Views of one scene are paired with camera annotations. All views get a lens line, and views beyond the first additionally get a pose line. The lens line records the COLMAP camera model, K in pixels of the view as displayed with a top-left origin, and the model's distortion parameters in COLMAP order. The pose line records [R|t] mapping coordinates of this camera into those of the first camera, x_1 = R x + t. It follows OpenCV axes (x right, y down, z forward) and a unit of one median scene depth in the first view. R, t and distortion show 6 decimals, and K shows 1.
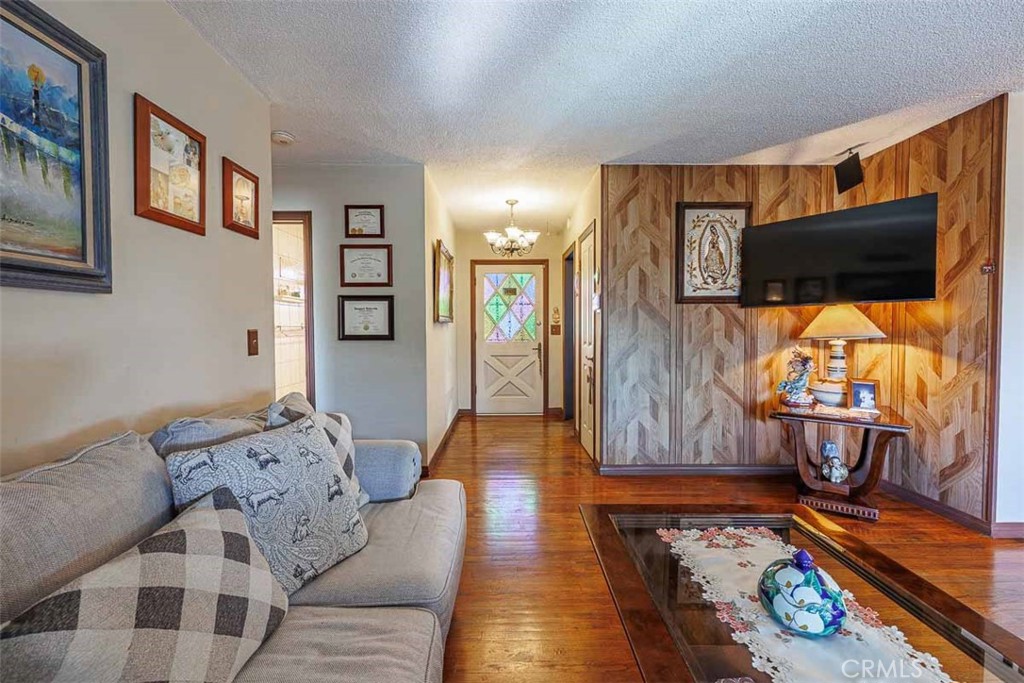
lens RADIAL K [[433.2, 0, 507.5], [0, 433.2, 339.8], [0, 0, 1]] dist [-0.000168, 0.000213]
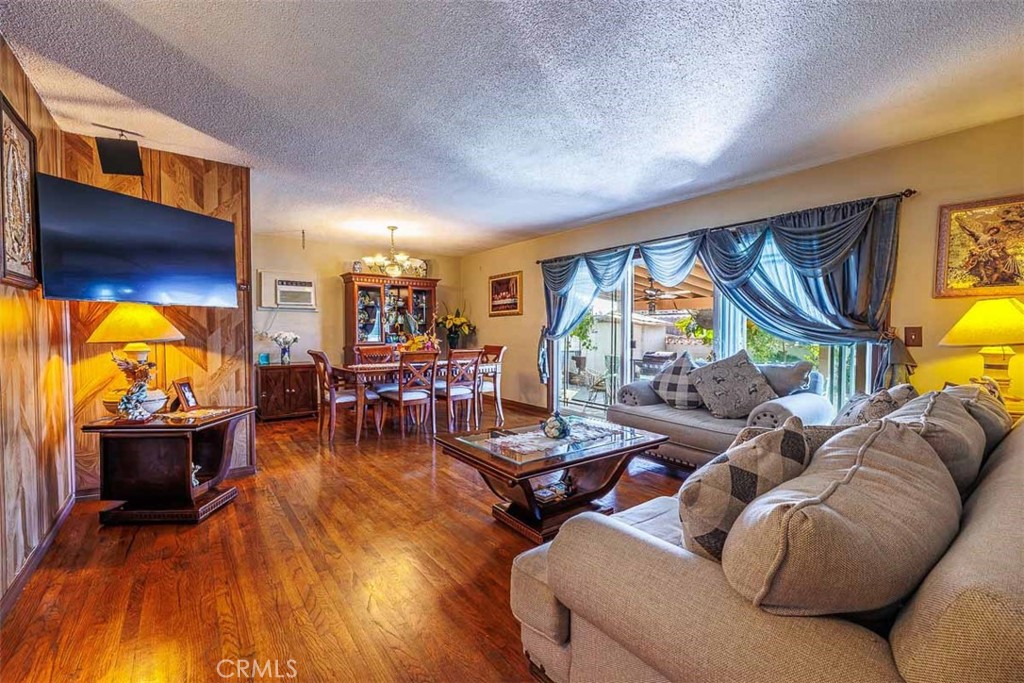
lens RADIAL K [[433.2, 0, 507.5], [0, 433.2, 339.8], [0, 0, 1]] dist [-0.000168, 0.000213]
pose [[-0.607979, -0.017485, 0.793760, -0.490573], [0.025718, 0.998799, 0.041700, -0.028473], [-0.793536, 0.045766, -0.606800, 1.101832]]
